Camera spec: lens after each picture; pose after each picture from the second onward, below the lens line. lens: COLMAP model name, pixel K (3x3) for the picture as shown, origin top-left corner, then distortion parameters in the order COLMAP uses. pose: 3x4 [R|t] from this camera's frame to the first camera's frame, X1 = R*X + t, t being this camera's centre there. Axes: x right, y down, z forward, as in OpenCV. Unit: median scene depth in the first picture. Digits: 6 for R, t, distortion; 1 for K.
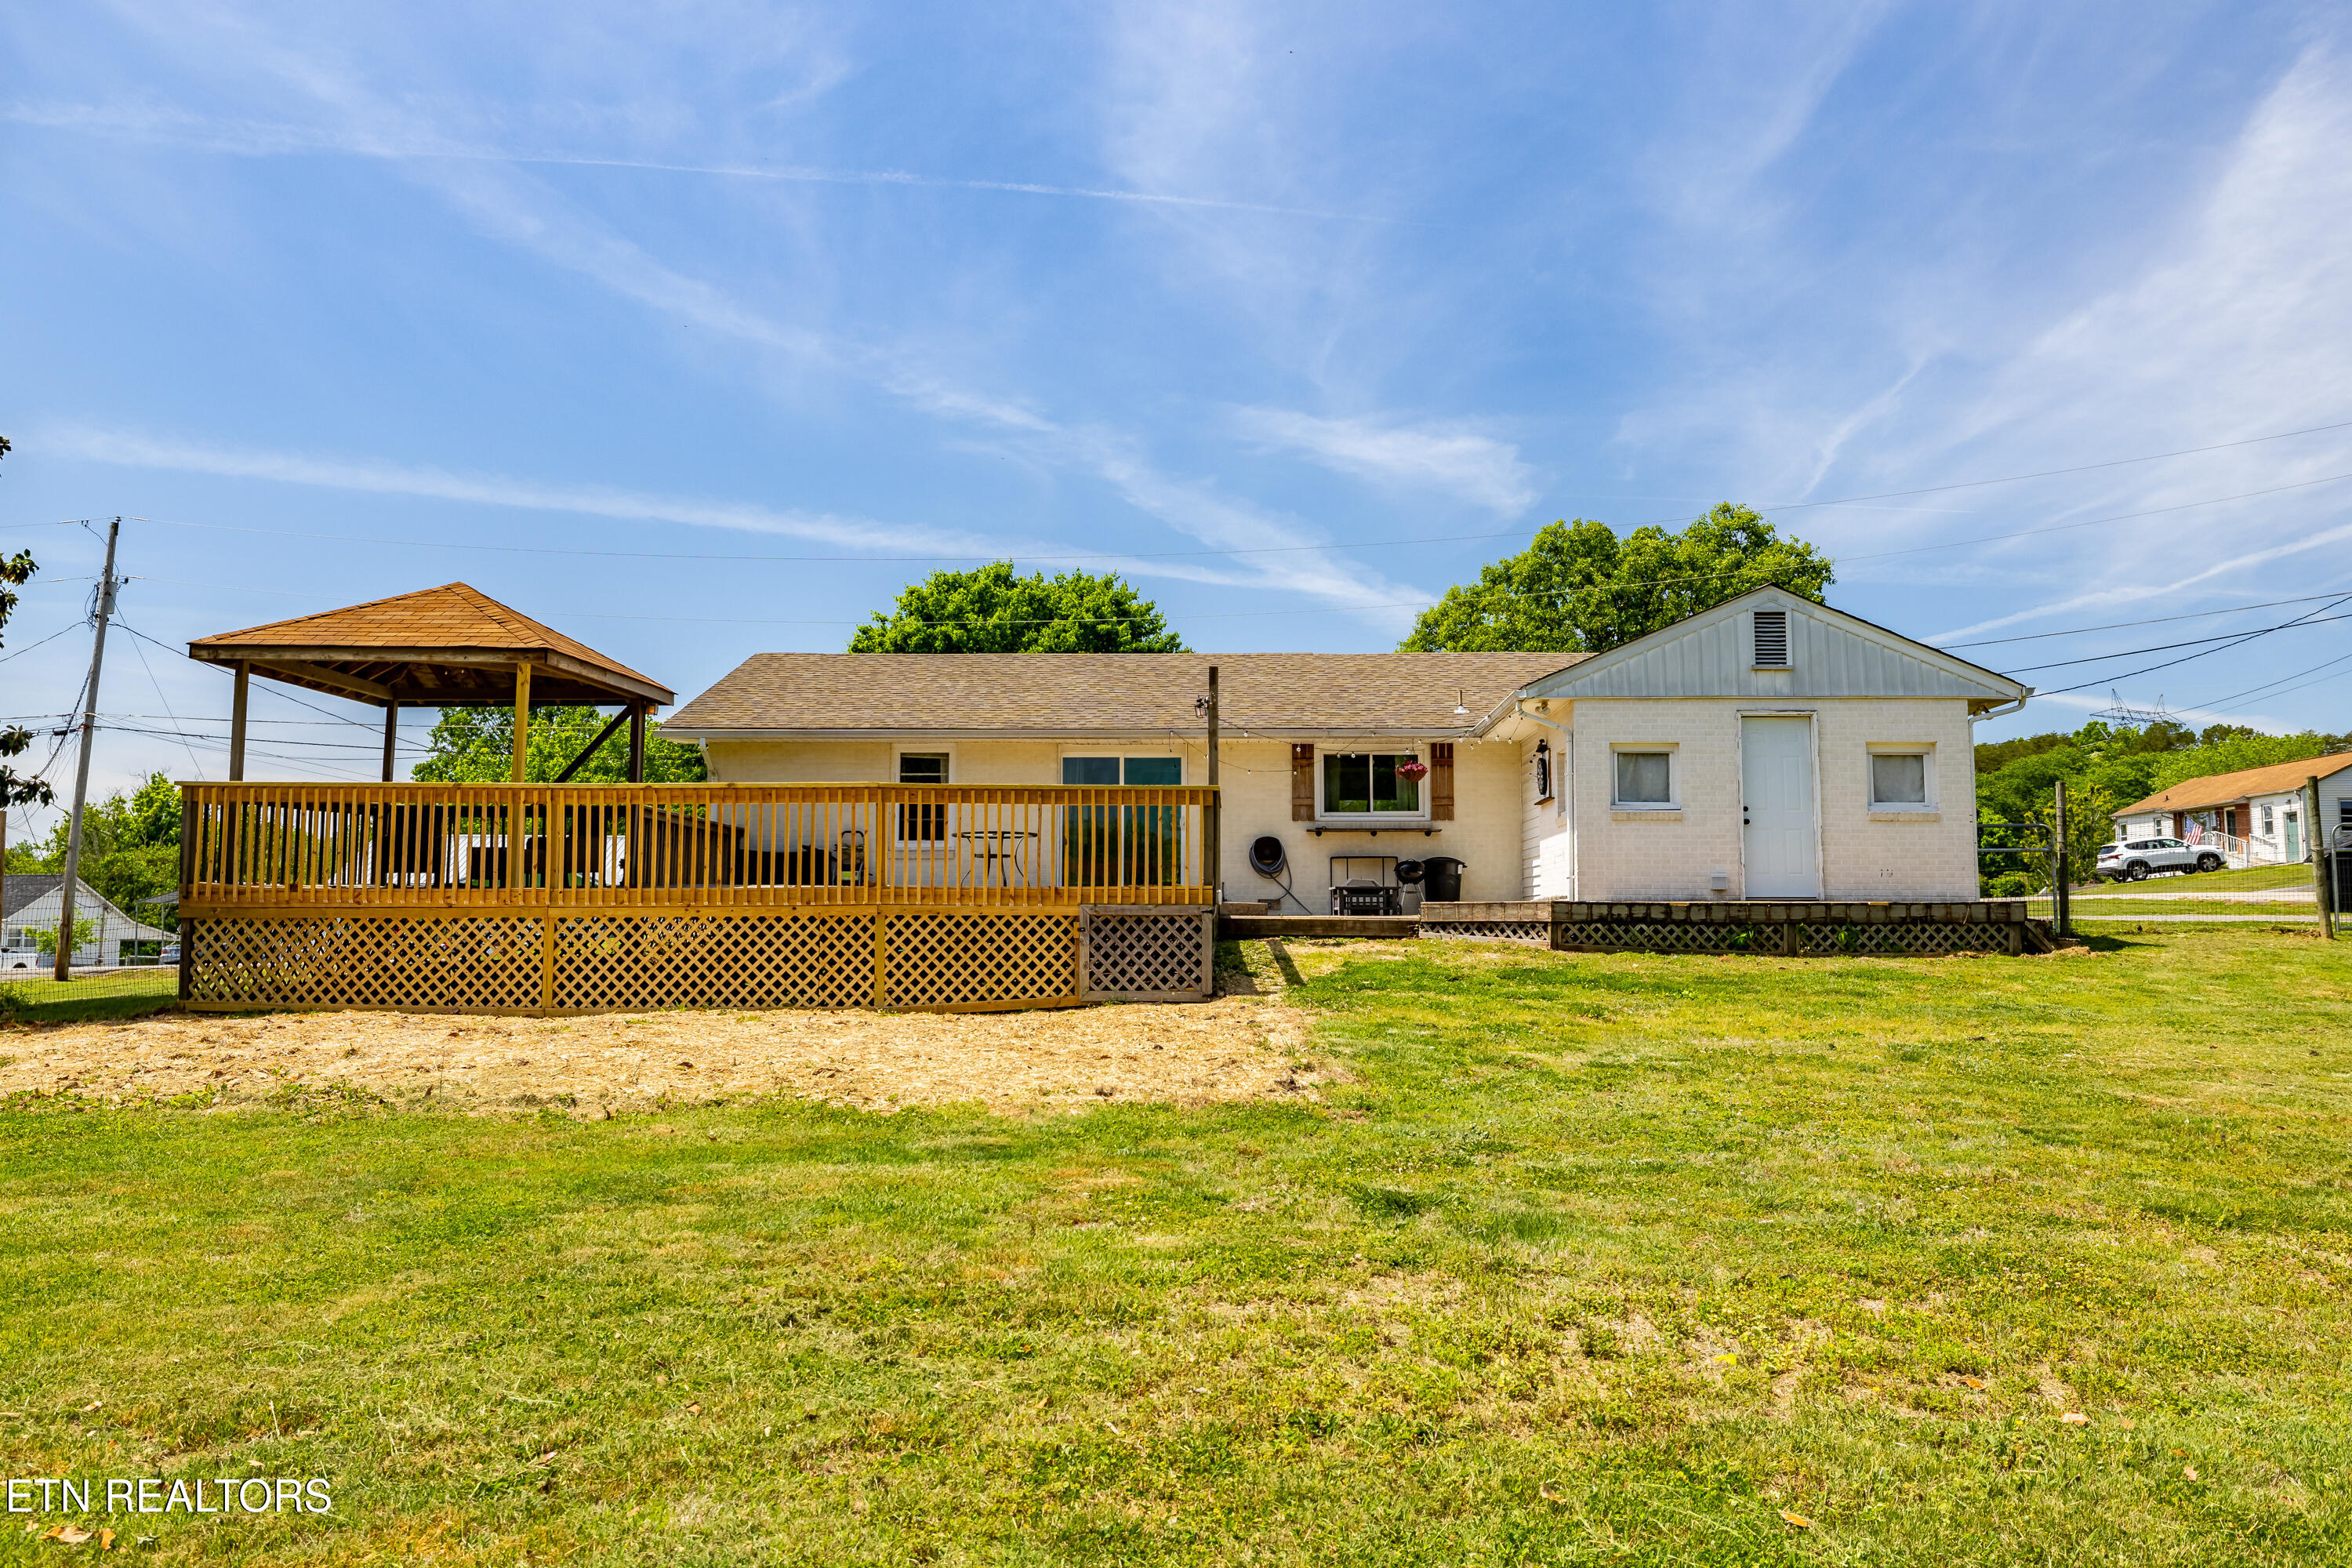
lens RADIAL K [[1656.6, 0, 1171.9], [0, 1656.6, 760.9], [0, 0, 1]] dist [-0.013693, 0.006454]
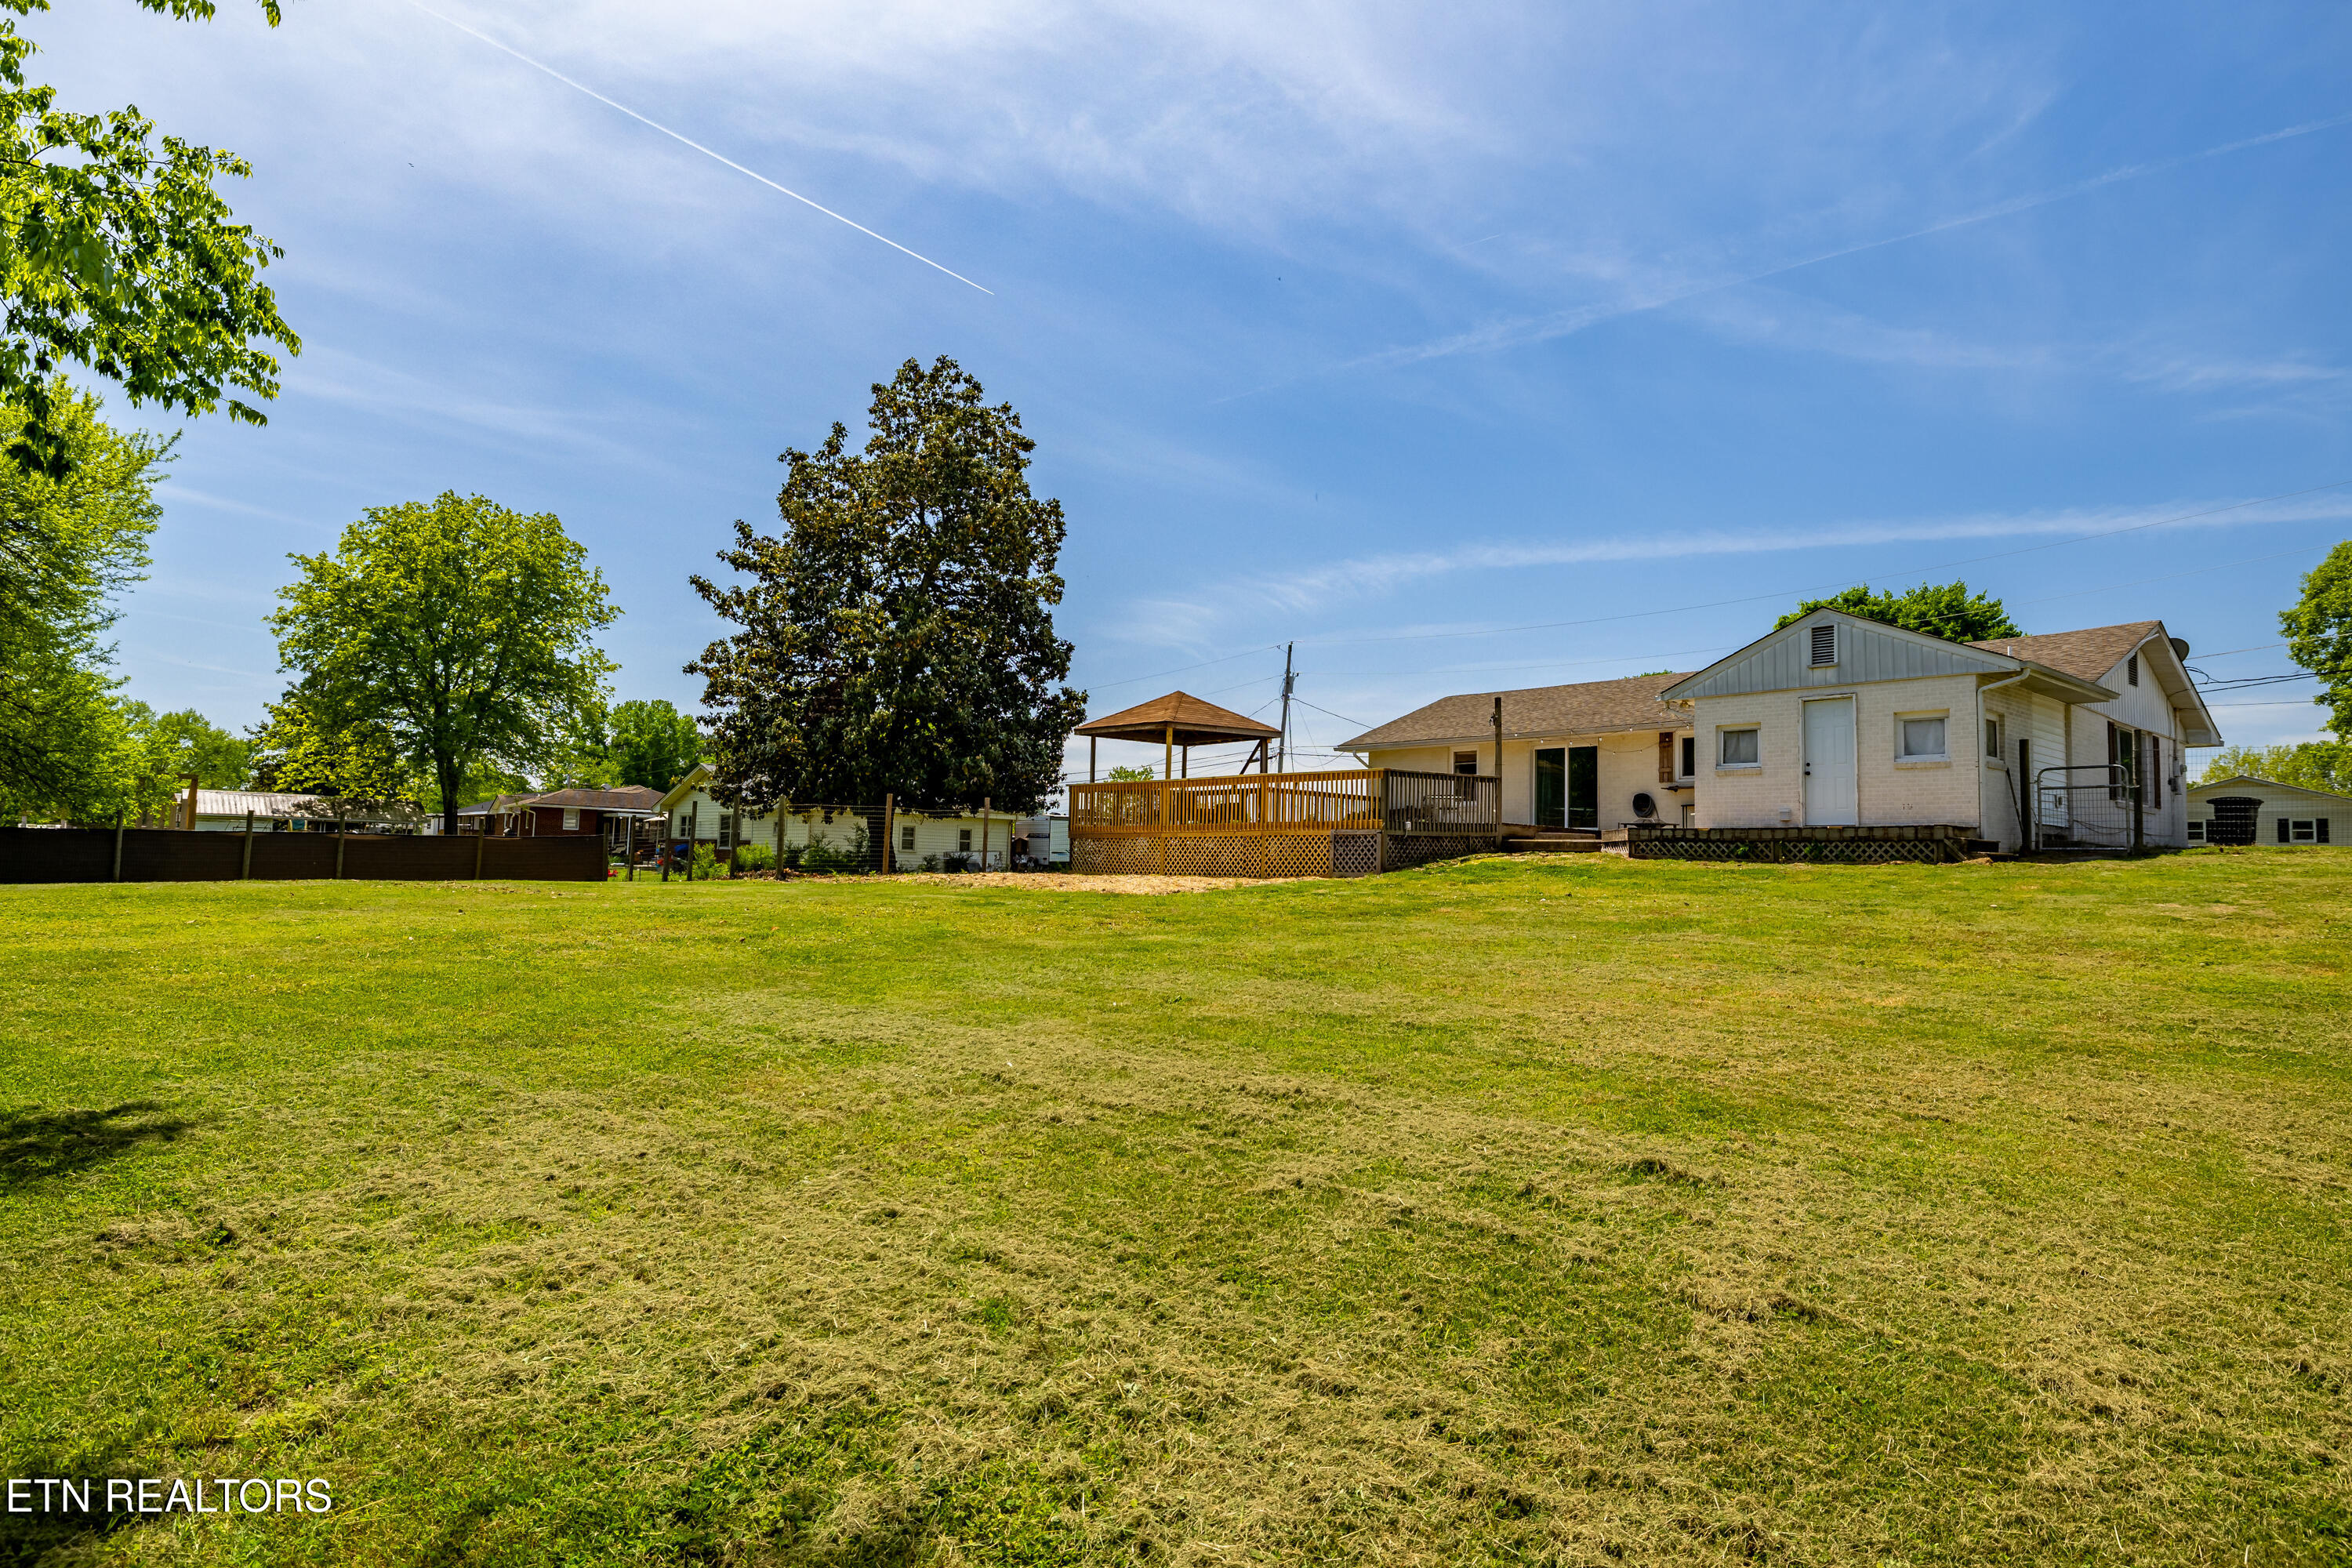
lens RADIAL K [[1268.4, 0, 1197.5], [0, 1268.4, 815.2], [0, 0, 1]] dist [0.016585, -0.002530]
pose [[0.686881, -0.018365, -0.726538, 0.788833], [0.053237, 0.998266, 0.025098, 0.016734], [0.724818, -0.055918, 0.686668, -0.156707]]
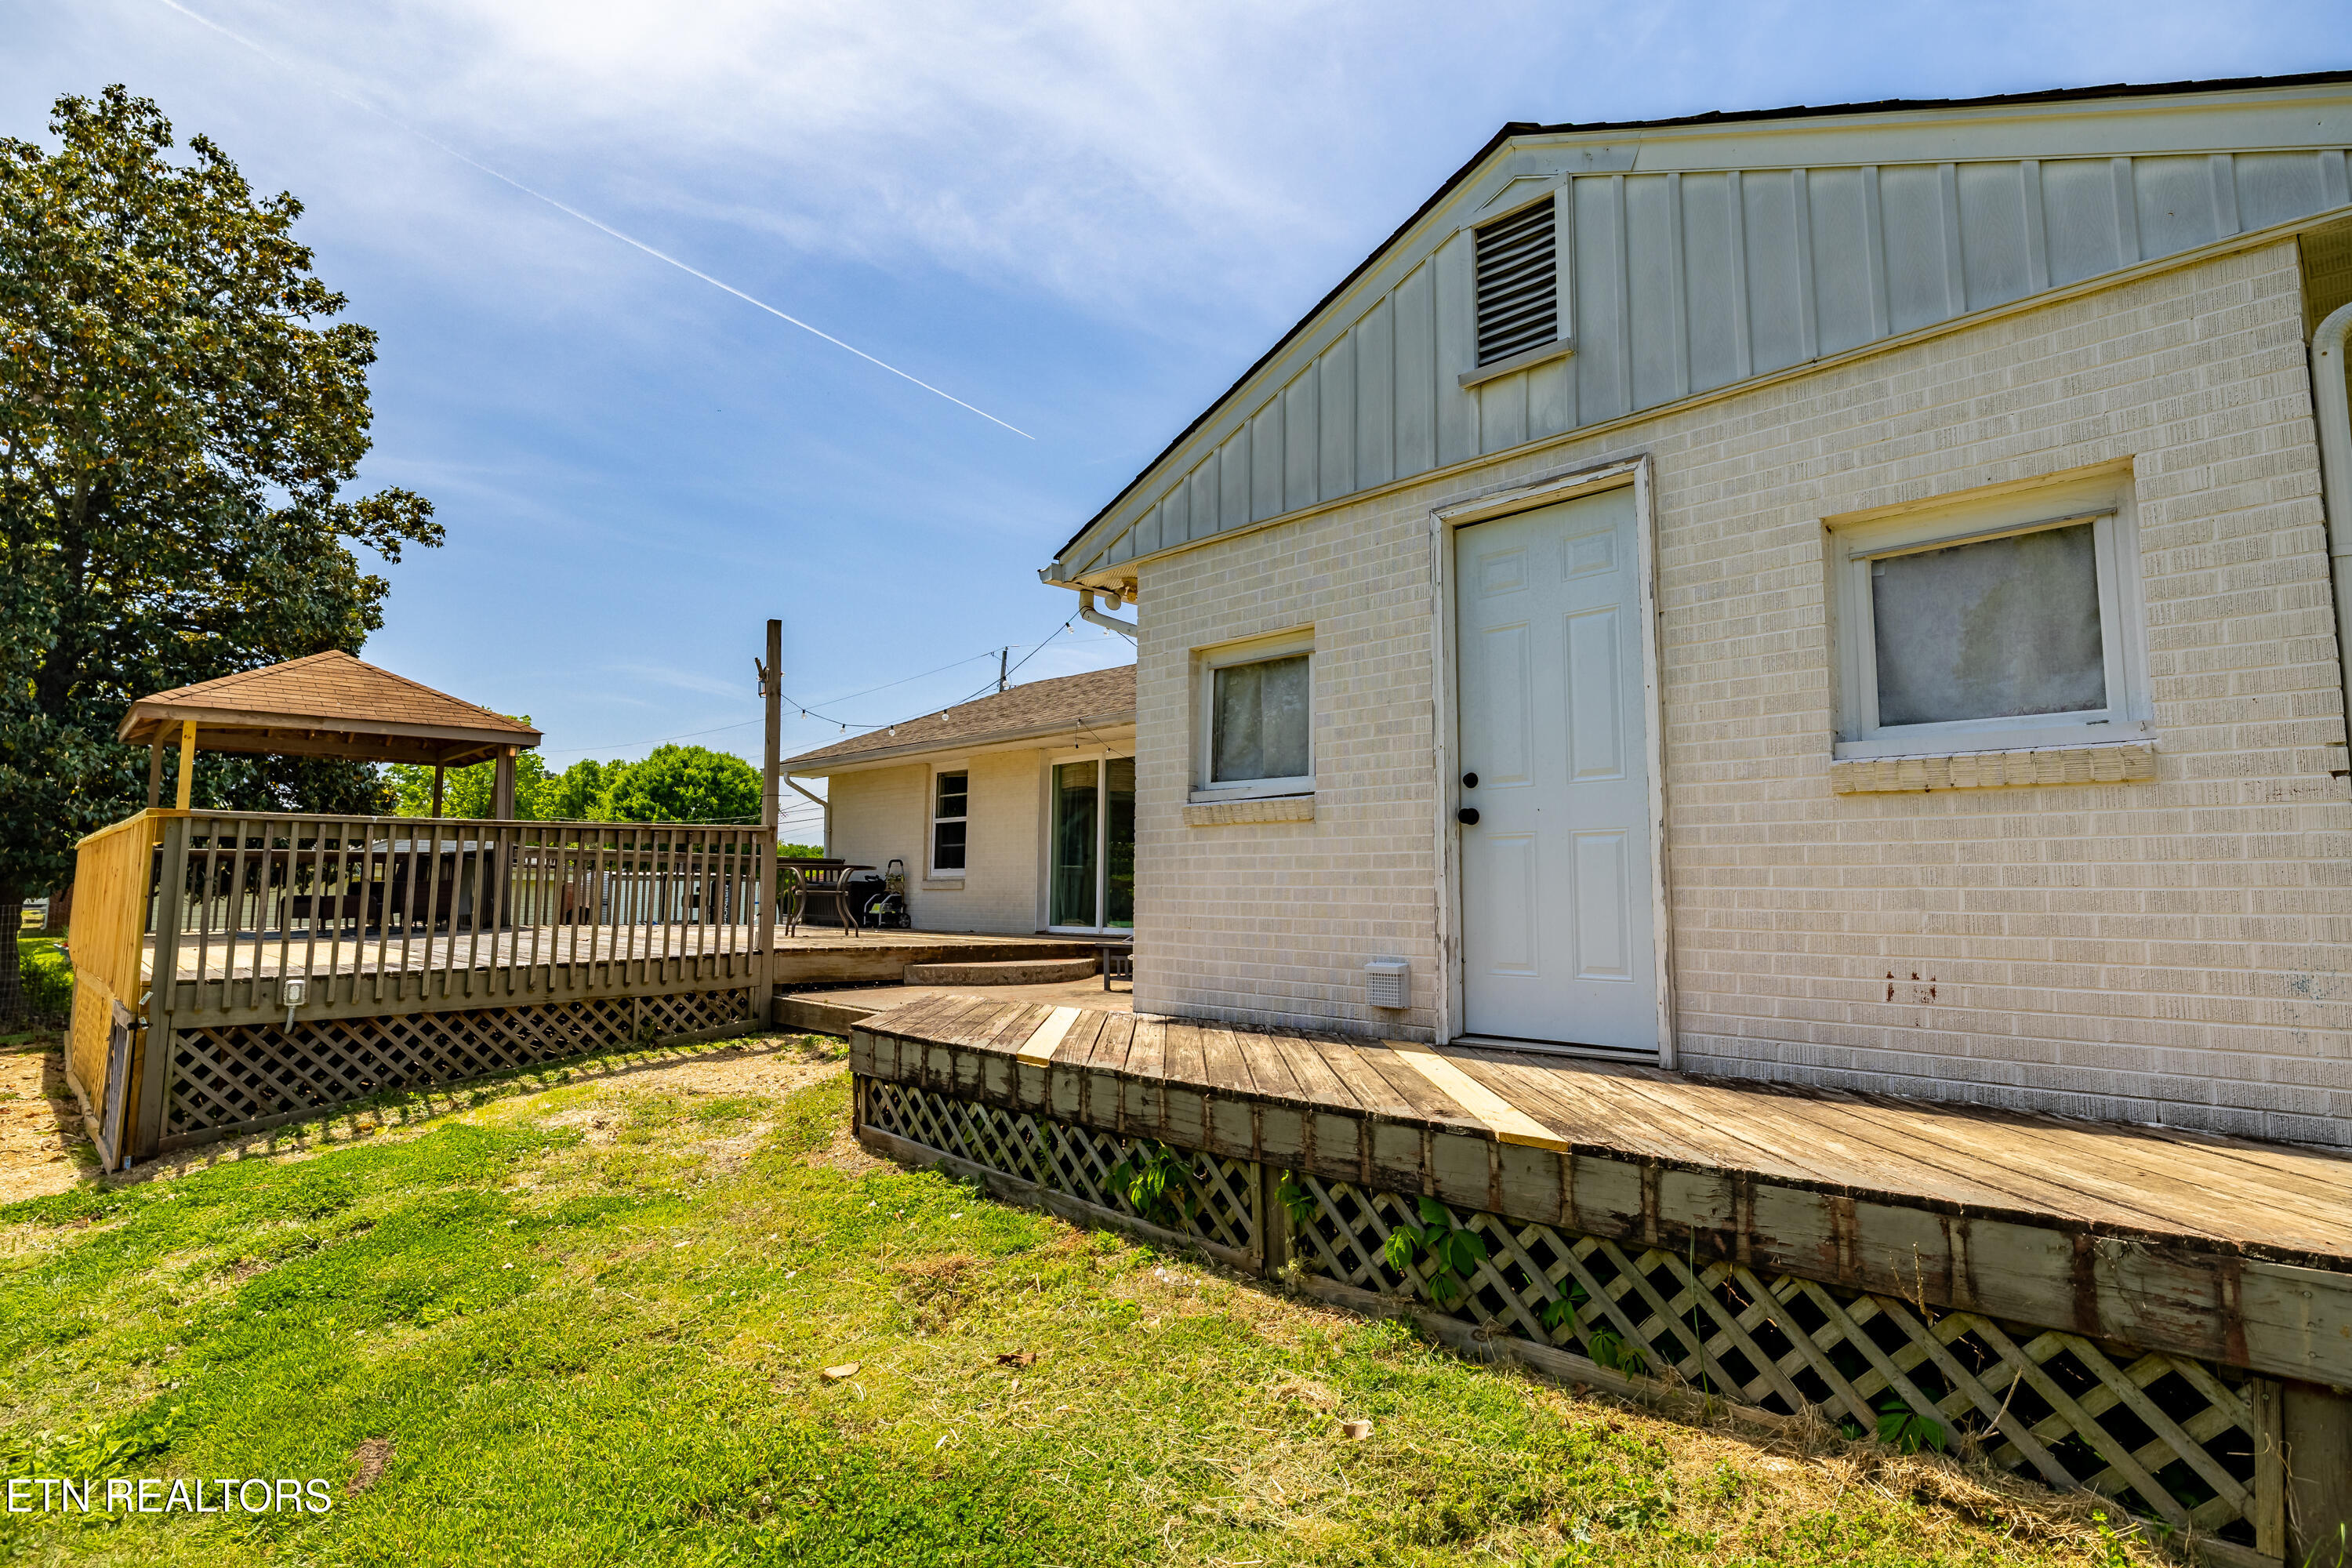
lens RADIAL K [[1168.2, 0, 1180.3], [0, 1168.2, 778.6], [0, 0, 1]] dist [-0.012800, 0.001039]
pose [[0.743226, -0.063600, -0.666011, 0.466151], [0.060312, 0.997787, -0.027978, 0.031879], [0.666317, -0.019375, 0.745417, 0.771969]]
